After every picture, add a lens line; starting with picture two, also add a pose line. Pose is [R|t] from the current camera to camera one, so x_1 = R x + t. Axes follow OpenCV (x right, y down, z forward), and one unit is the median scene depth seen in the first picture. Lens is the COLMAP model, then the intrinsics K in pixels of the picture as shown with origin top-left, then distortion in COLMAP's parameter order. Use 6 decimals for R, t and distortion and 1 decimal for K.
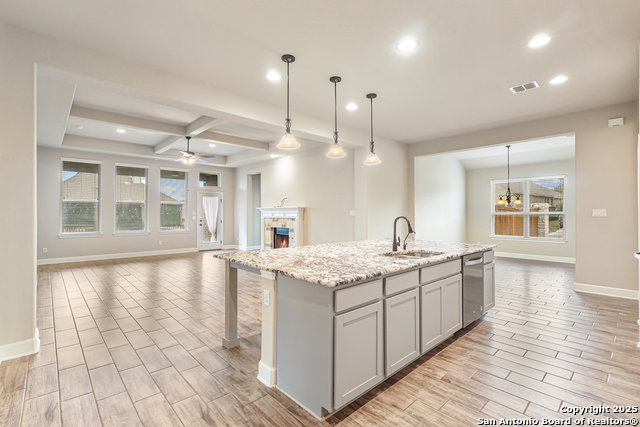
lens RADIAL K [[296.0, 0, 315.9], [0, 296.0, 213.9], [0, 0, 1]] dist [-0.000419, -0.000047]
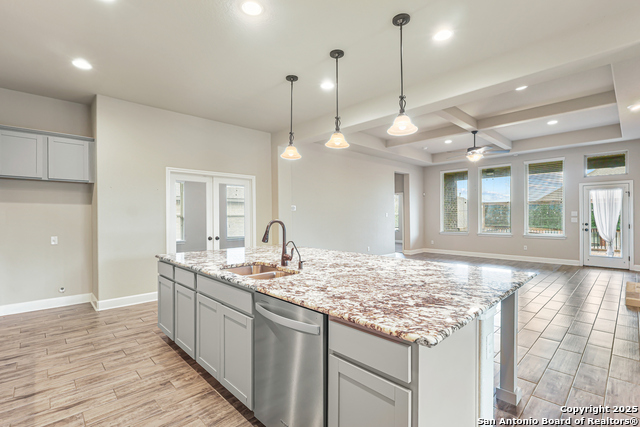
lens RADIAL K [[298.3, 0, 318.3], [0, 298.3, 217.2], [0, 0, 1]] dist [-0.001540, -0.000076]
pose [[0.012123, 0.005069, -0.999914, 0.381604], [0.005333, 0.999973, 0.005134, -0.001101], [0.999912, -0.005395, 0.012096, 0.396547]]
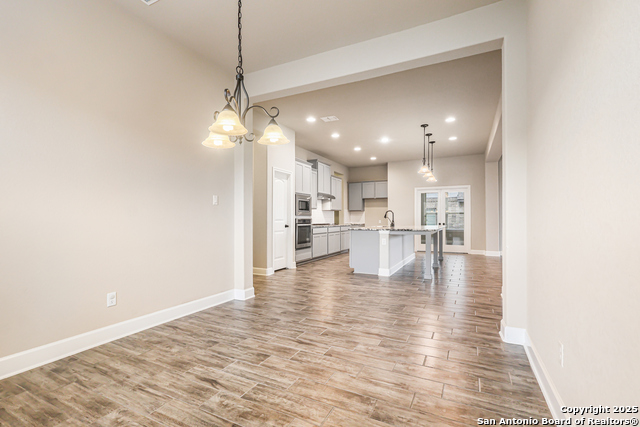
lens RADIAL K [[296.0, 0, 315.9], [0, 296.0, 213.9], [0, 0, 1]] dist [-0.000419, -0.000047]
pose [[-0.939591, -0.004563, -0.342270, 0.565588], [0.000397, 0.999896, -0.014420, 0.023265], [0.342300, -0.013684, -0.939491, 1.043424]]
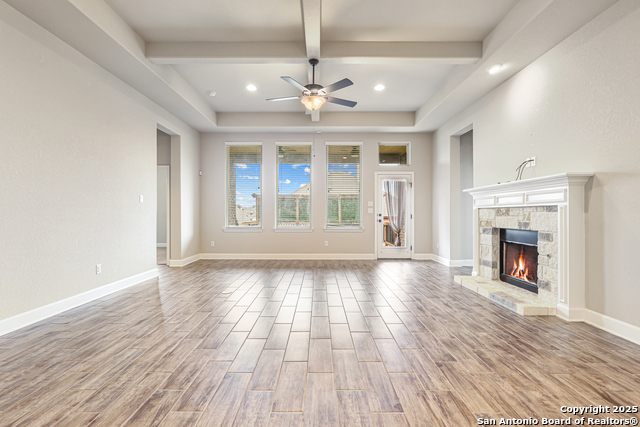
lens RADIAL K [[291.5, 0, 317.9], [0, 291.5, 214.3], [0, 0, 1]] dist [-0.020902, -0.000176]
pose [[0.733709, 0.001862, -0.679462, -0.041743], [-0.001038, 0.999998, 0.001620, 0.024069], [0.679464, -0.000483, 0.733709, 0.474967]]
